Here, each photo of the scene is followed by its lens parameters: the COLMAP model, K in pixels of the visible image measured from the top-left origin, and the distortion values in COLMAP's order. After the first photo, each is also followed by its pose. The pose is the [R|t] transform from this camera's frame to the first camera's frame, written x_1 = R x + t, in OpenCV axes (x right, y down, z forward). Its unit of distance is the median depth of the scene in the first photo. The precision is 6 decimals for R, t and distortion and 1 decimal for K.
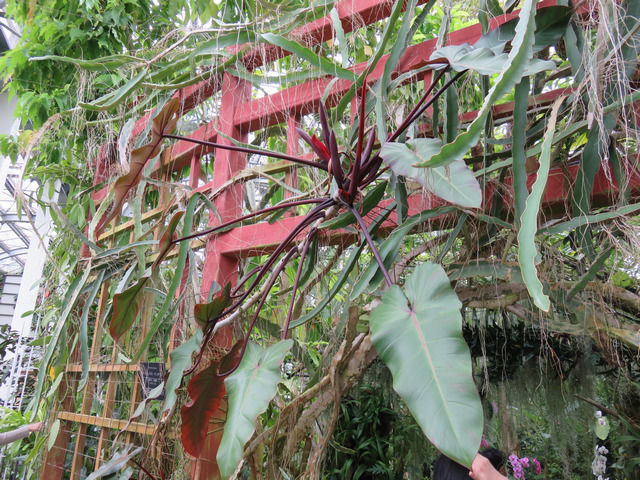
lens RADIAL K [[472.3, 0, 321.6], [0, 472.3, 239.8], [0, 0, 1]] dist [-0.022874, 0.007304]
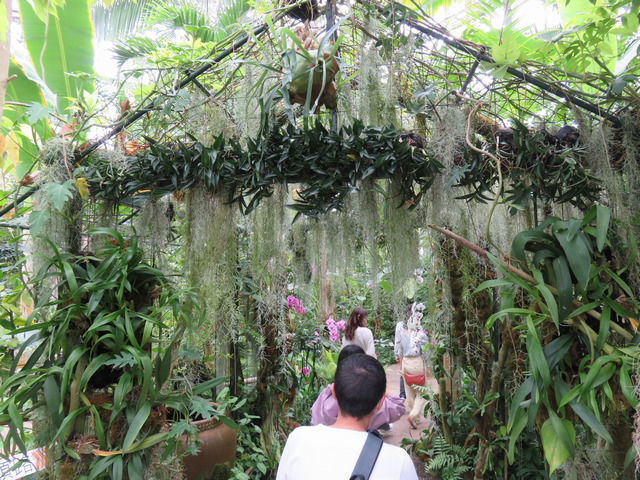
lens RADIAL K [[472.3, 0, 319.8], [0, 472.3, 240.3], [0, 0, 1]] dist [-0.022874, 0.007304]
pose [[0.939376, -0.030202, 0.341557, 0.148363], [-0.054850, 0.970050, 0.236630, 0.174554], [-0.338474, -0.241019, 0.909585, 0.385051]]
